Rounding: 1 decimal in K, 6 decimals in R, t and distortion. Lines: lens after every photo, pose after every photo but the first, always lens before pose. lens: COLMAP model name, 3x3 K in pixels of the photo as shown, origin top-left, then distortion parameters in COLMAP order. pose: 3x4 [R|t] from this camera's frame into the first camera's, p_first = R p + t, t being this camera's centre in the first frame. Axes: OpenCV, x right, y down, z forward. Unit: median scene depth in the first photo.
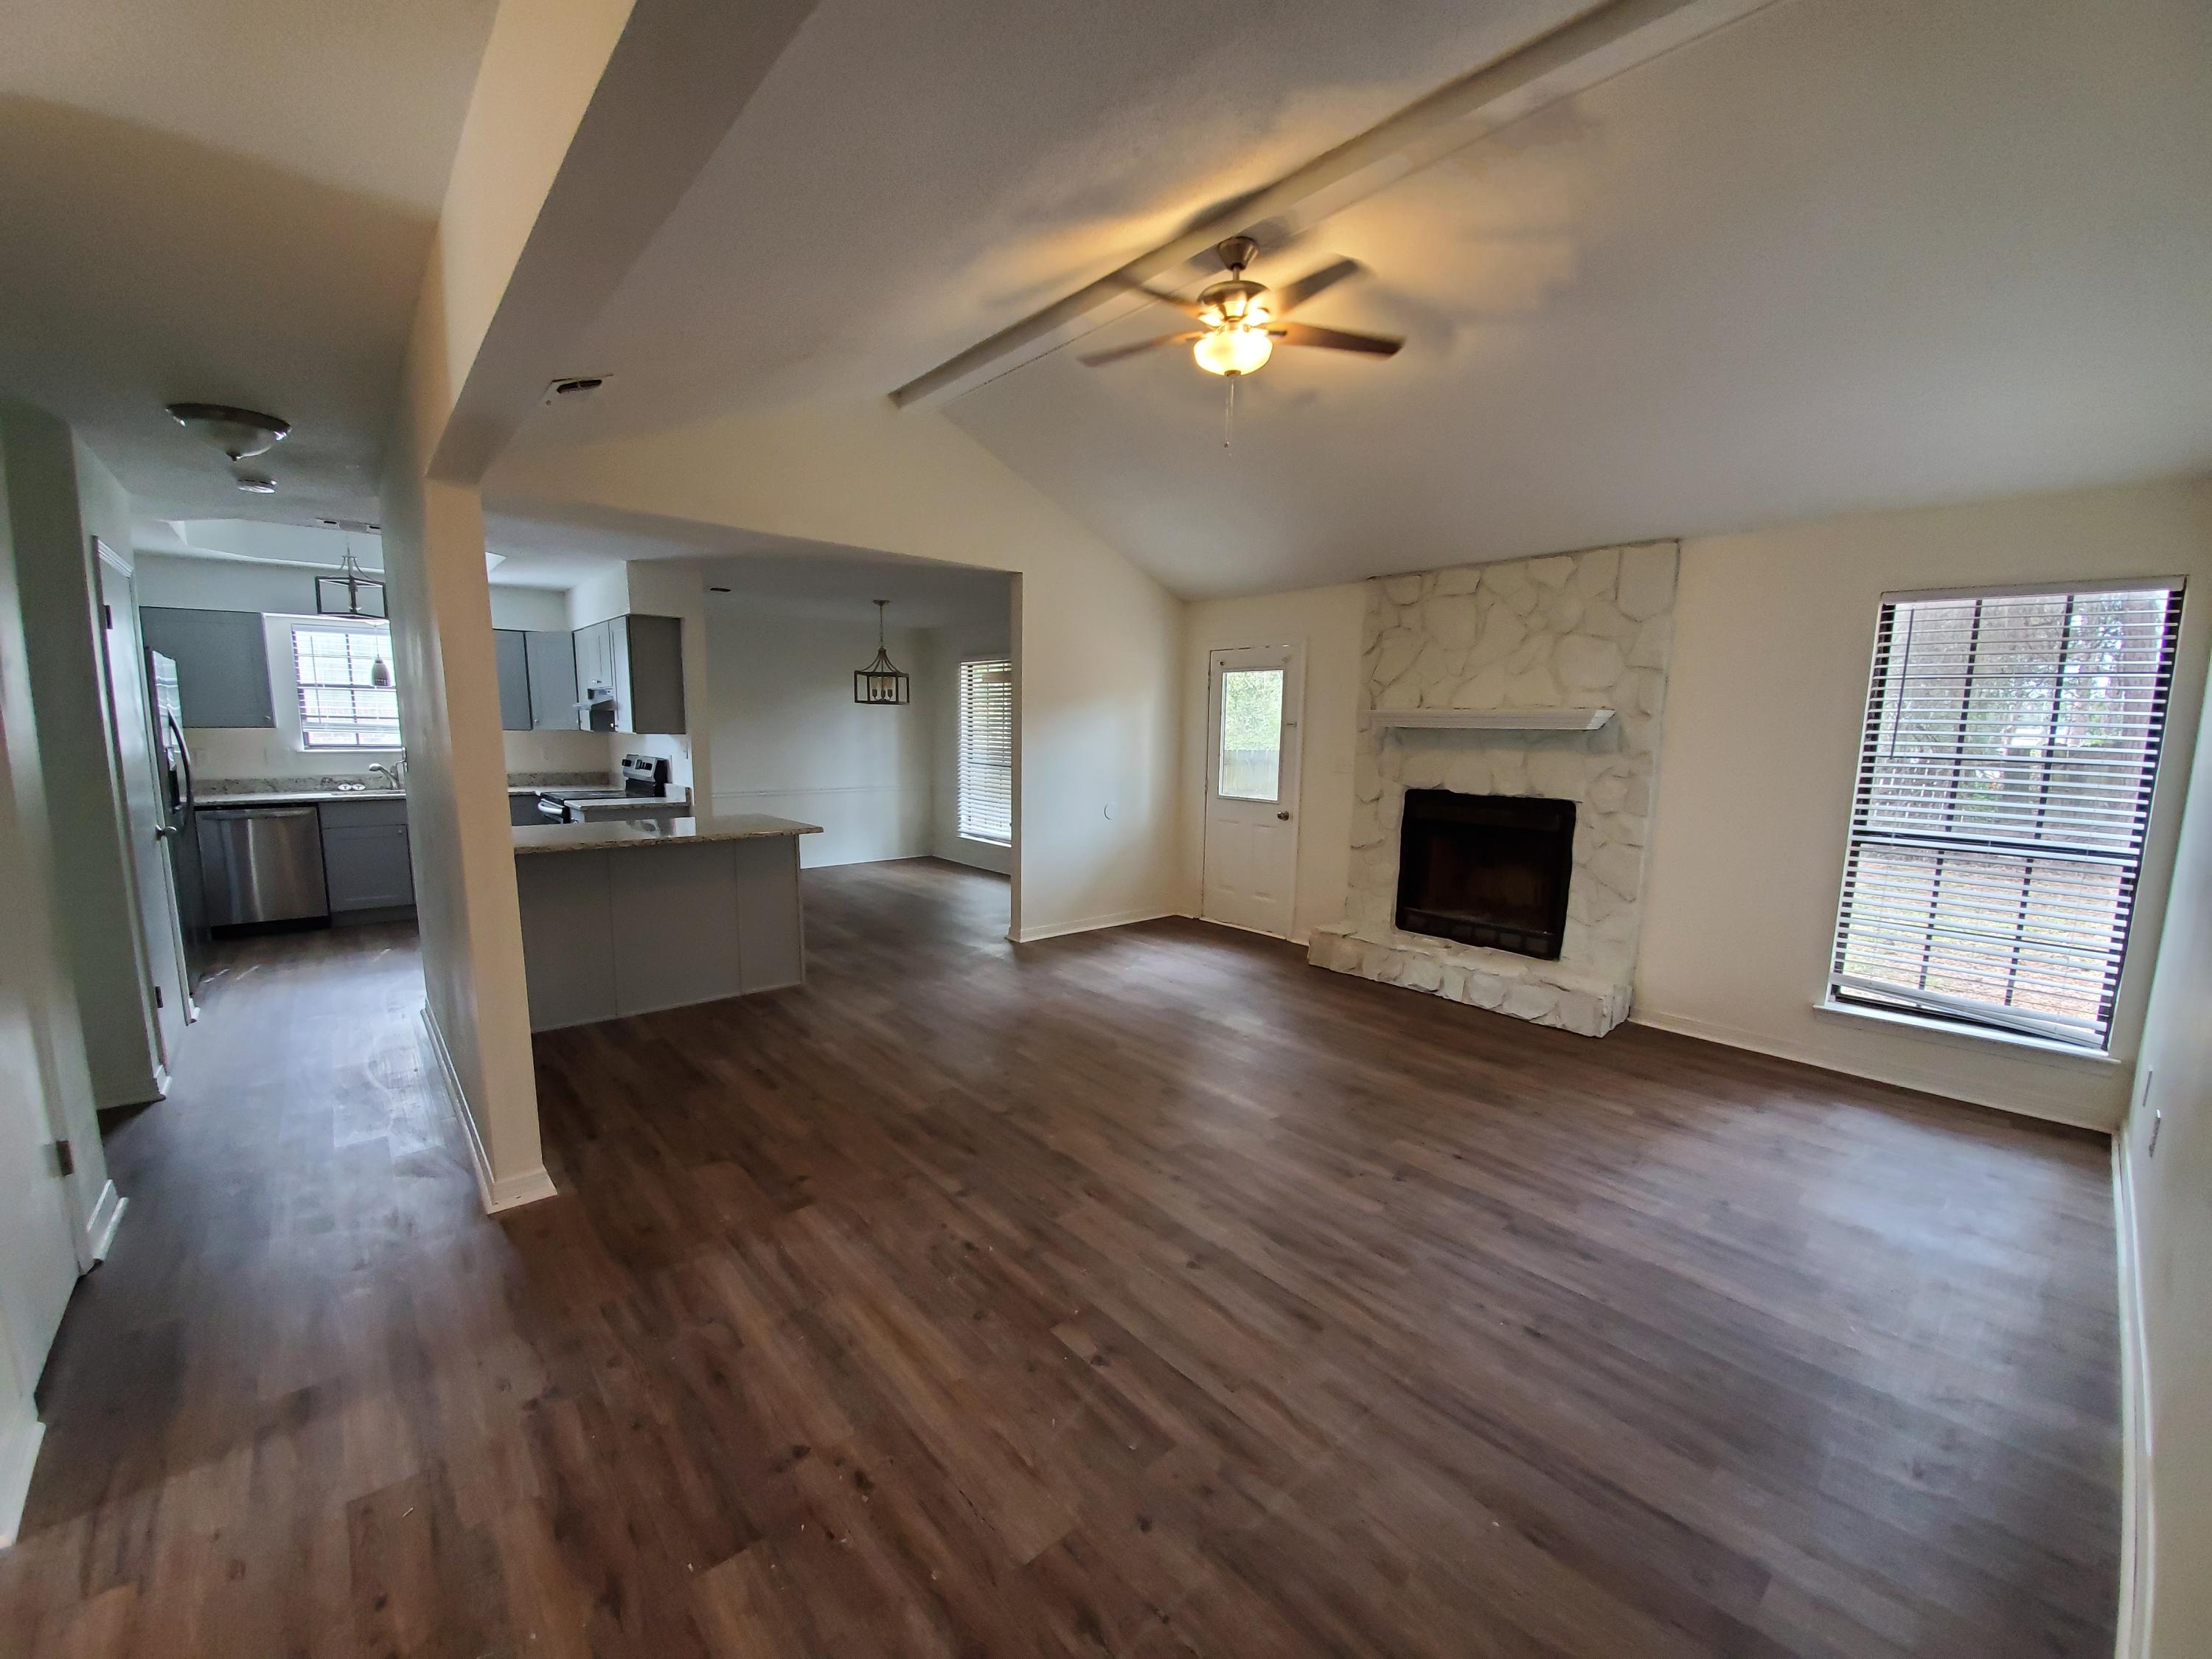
lens RADIAL K [[876.6, 0, 1099.2], [0, 876.6, 853.0], [0, 0, 1]] dist [0.003281, -0.009166]
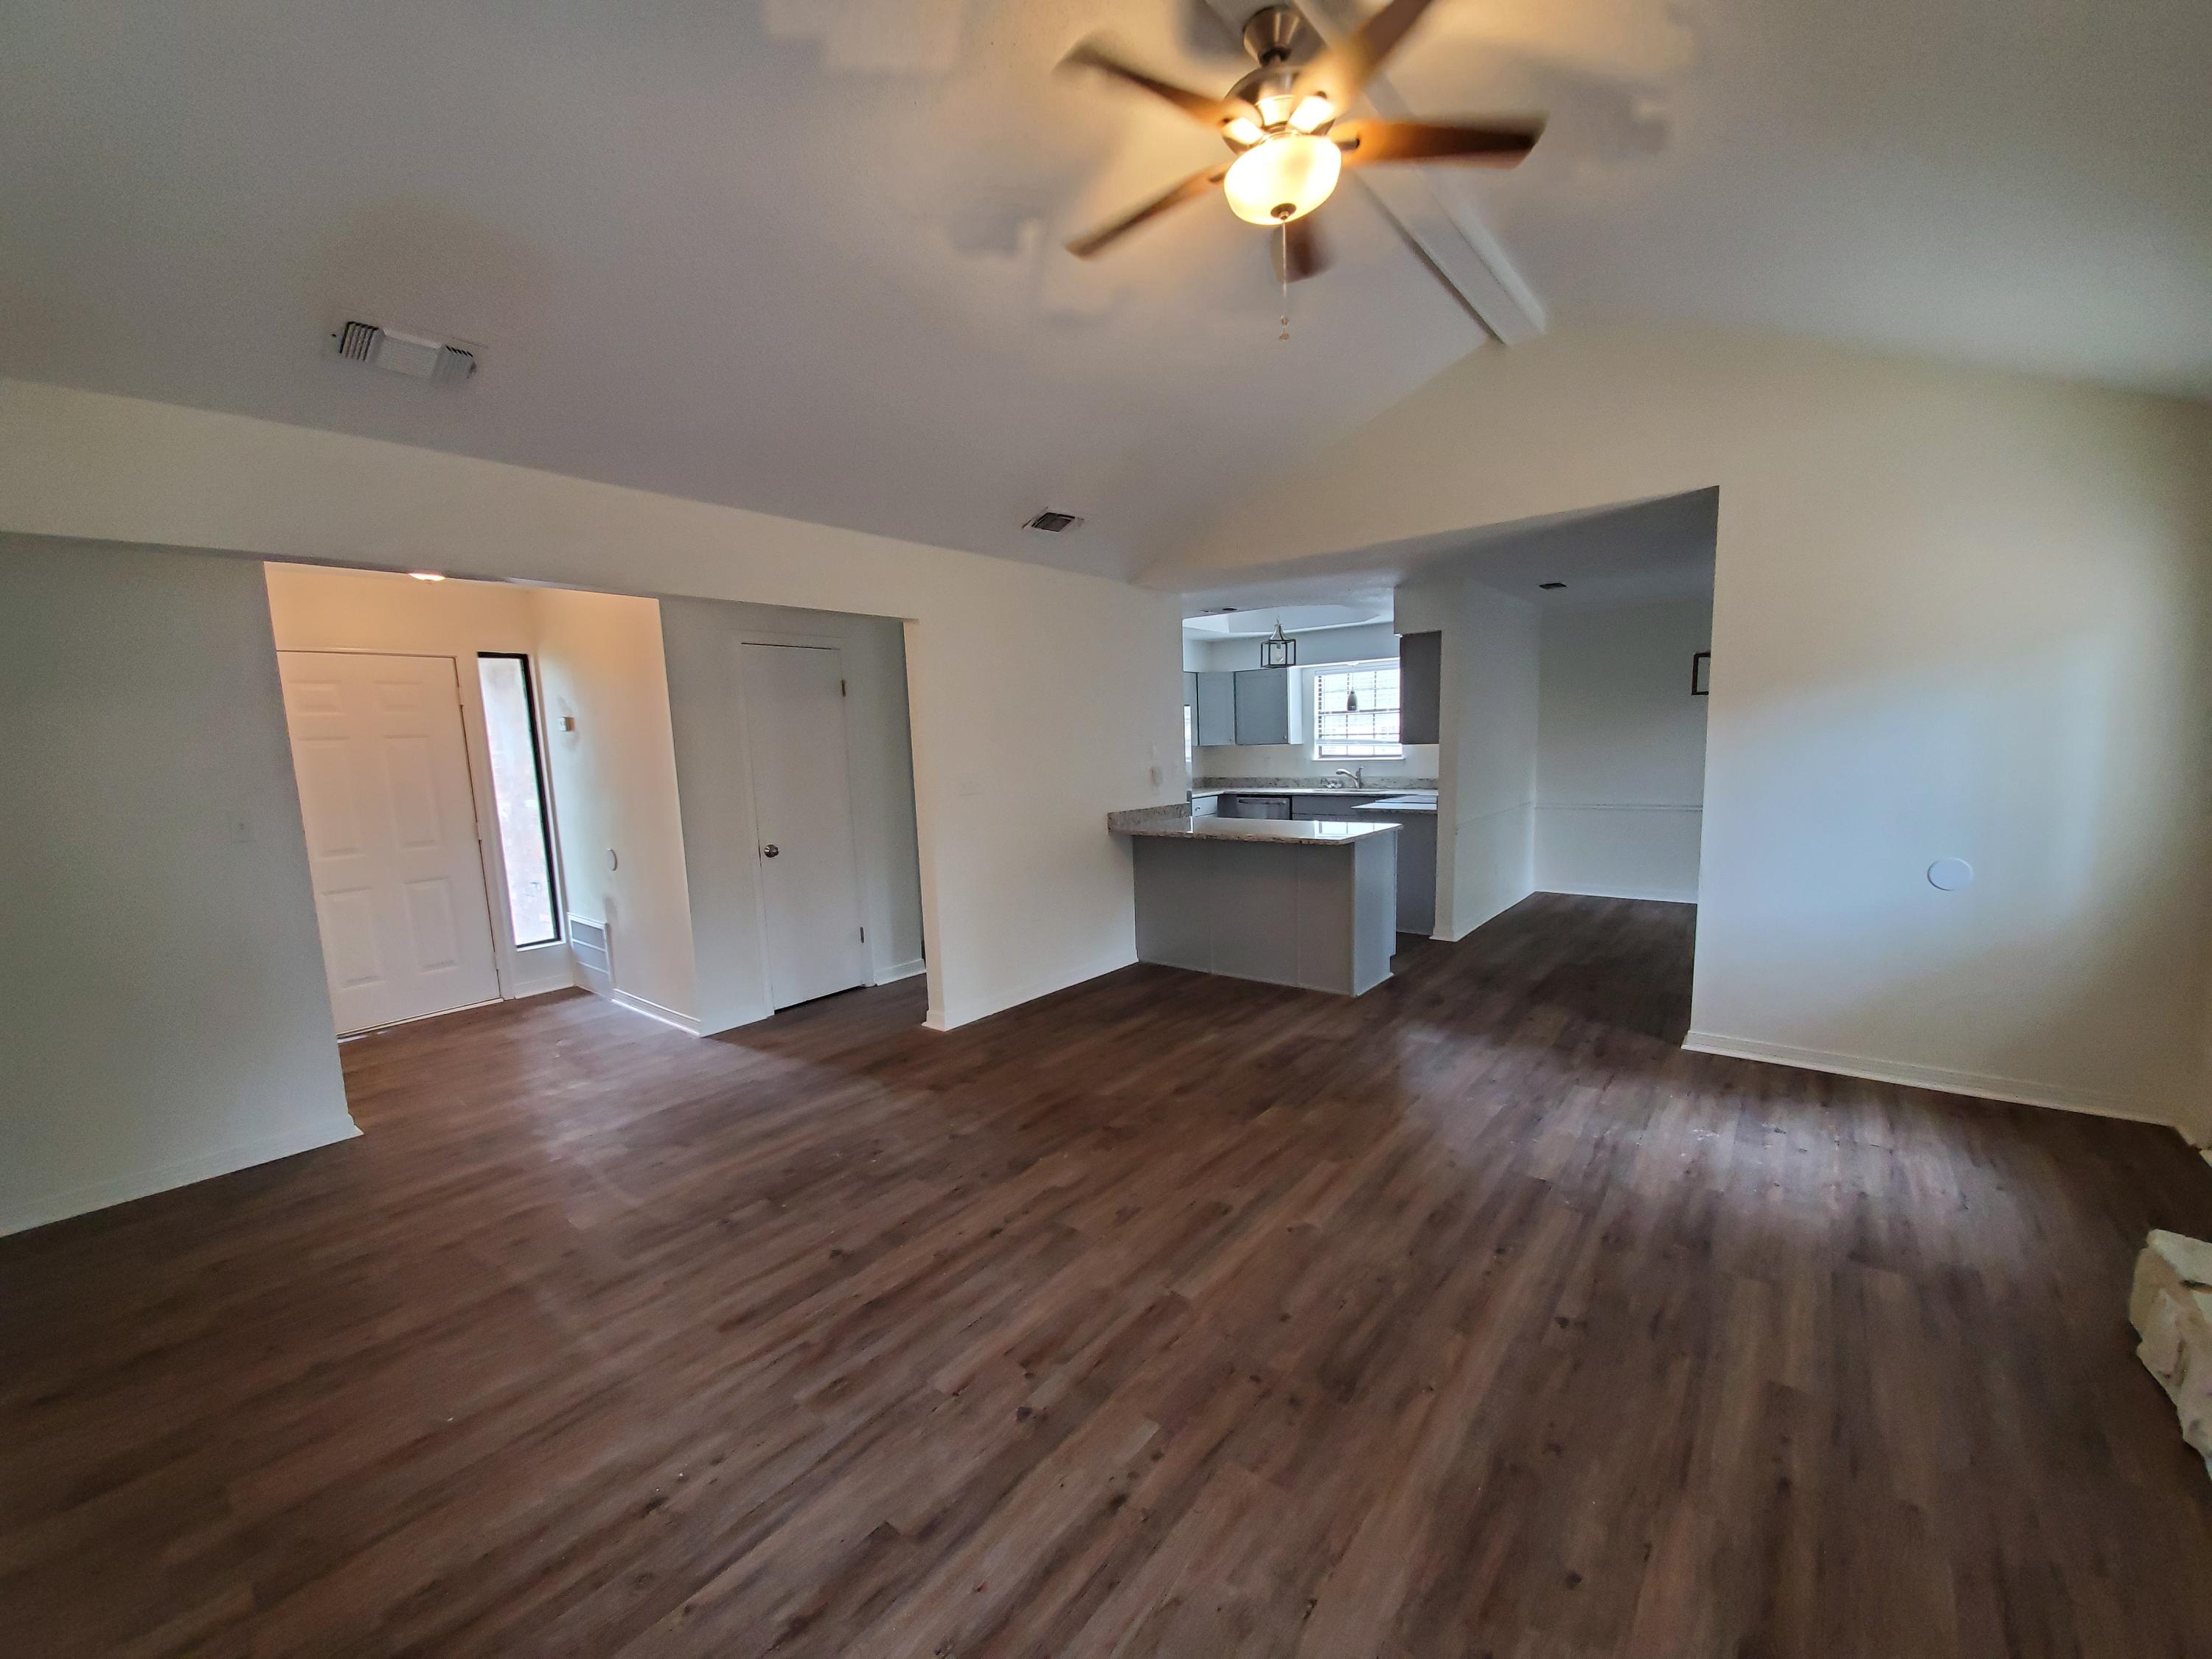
lens RADIAL K [[876.6, 0, 1111.1], [0, 876.6, 836.6], [0, 0, 1]] dist [0.003281, -0.009166]
pose [[0.178067, 0.087746, -0.980098, 0.598365], [-0.105275, 0.991999, 0.069685, -0.074057], [0.978371, 0.090771, 0.185879, 0.553608]]
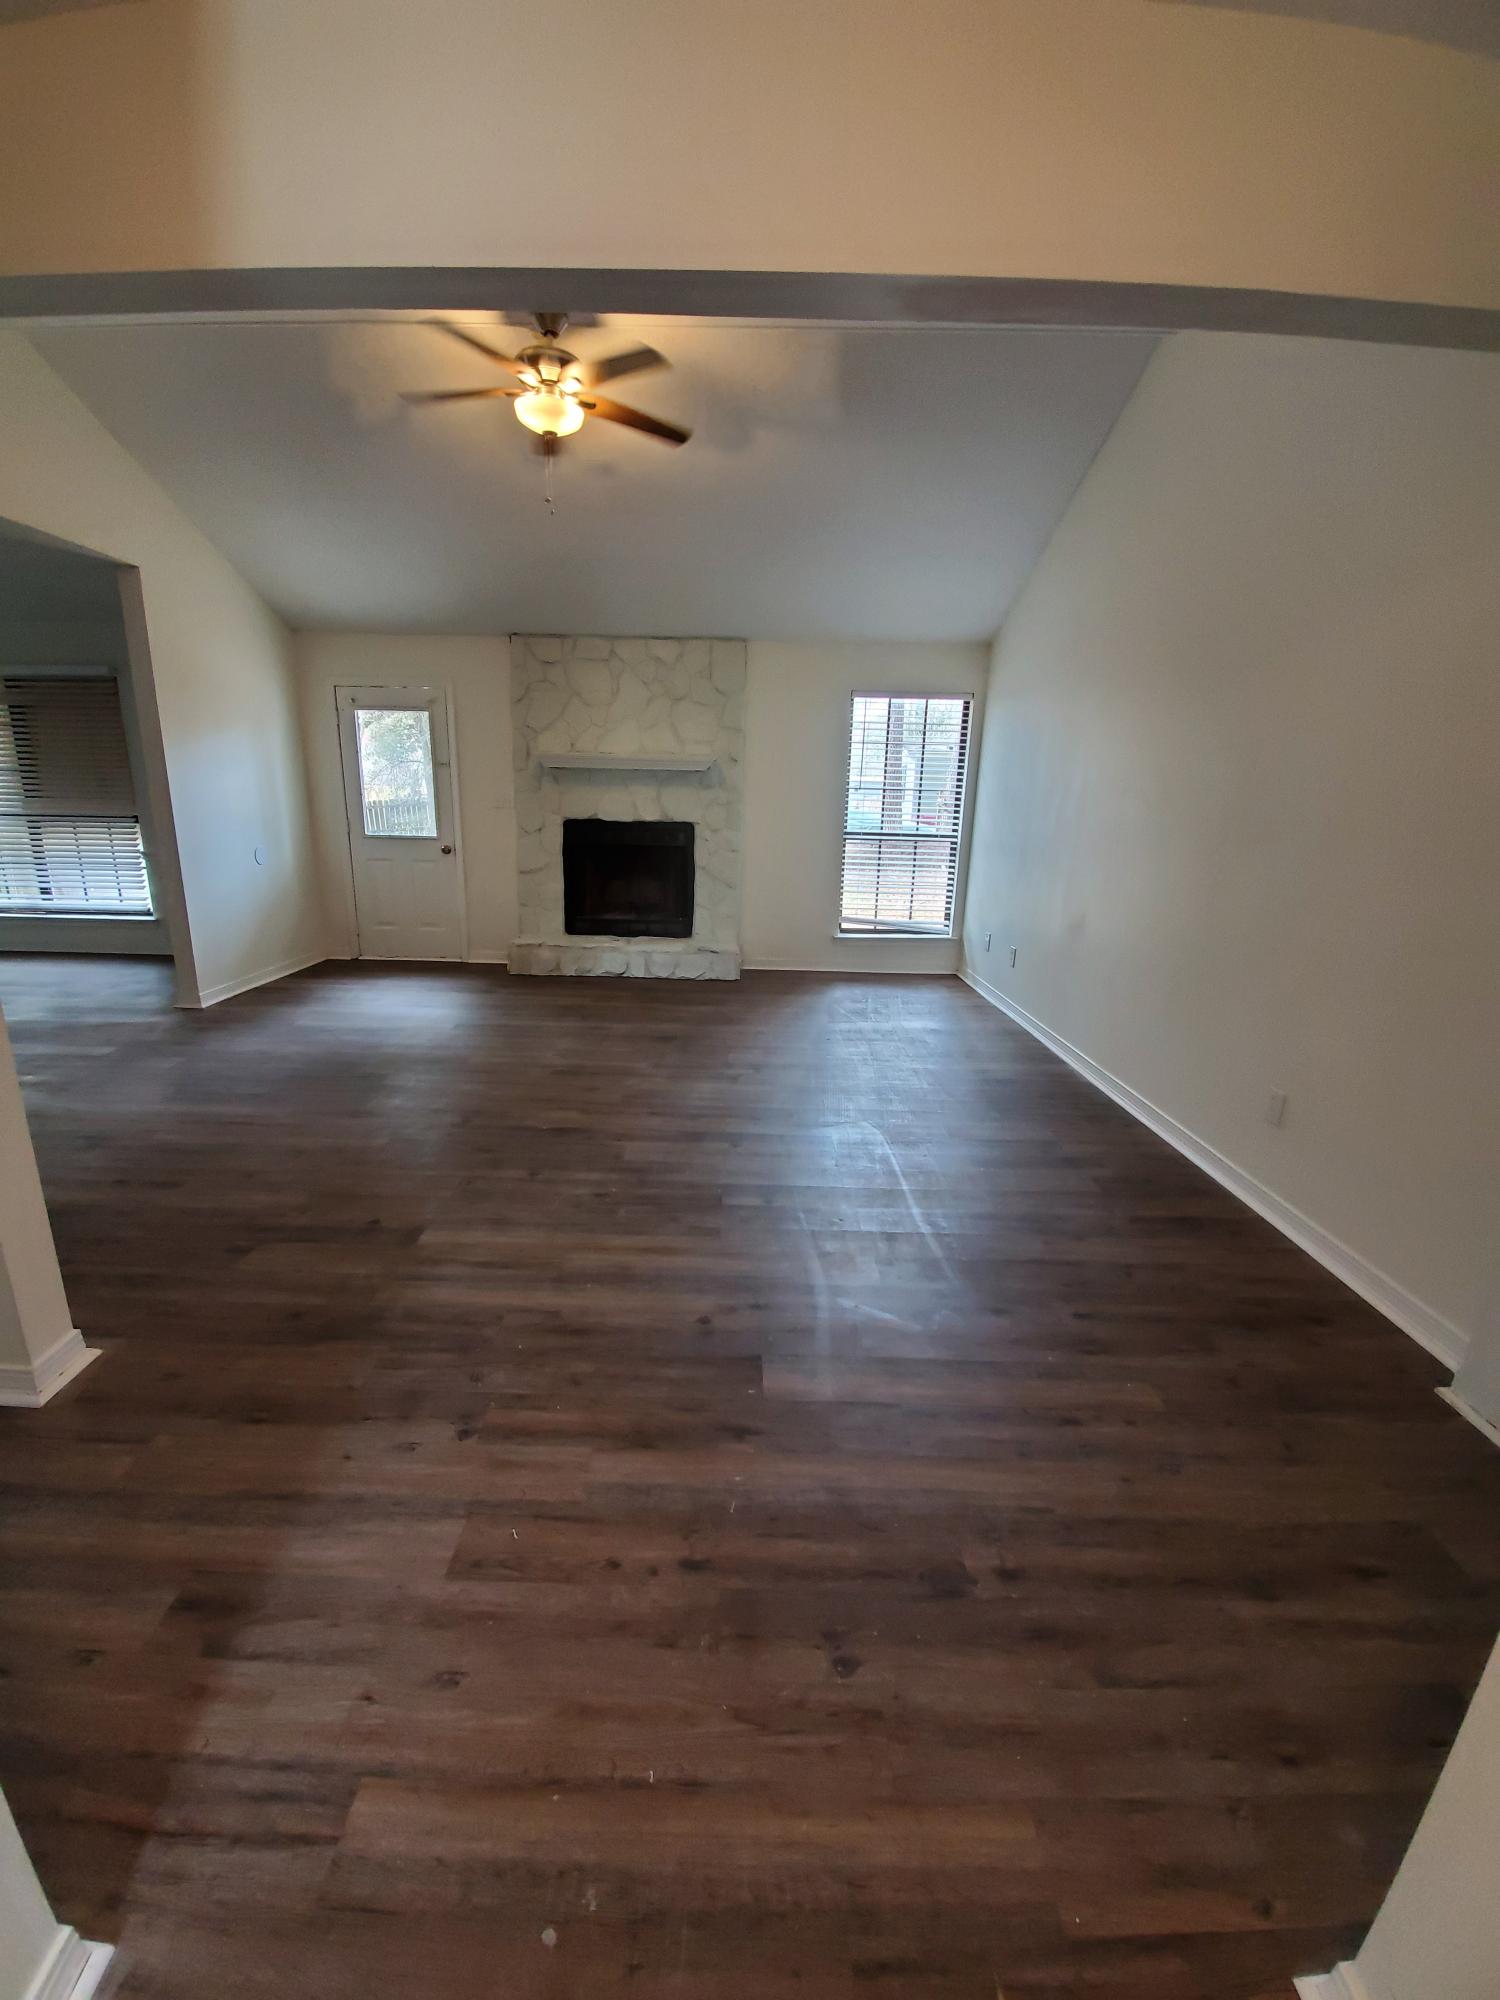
lens RADIAL K [[792.6, 0, 724.6], [0, 792.6, 1001.8], [0, 0, 1]] dist [0.003281, -0.009166]
pose [[0.668821, -0.189383, 0.718896, -0.398482], [0.095453, 0.980880, 0.169595, 0.012130], [-0.737270, -0.044808, 0.674111, 0.081505]]
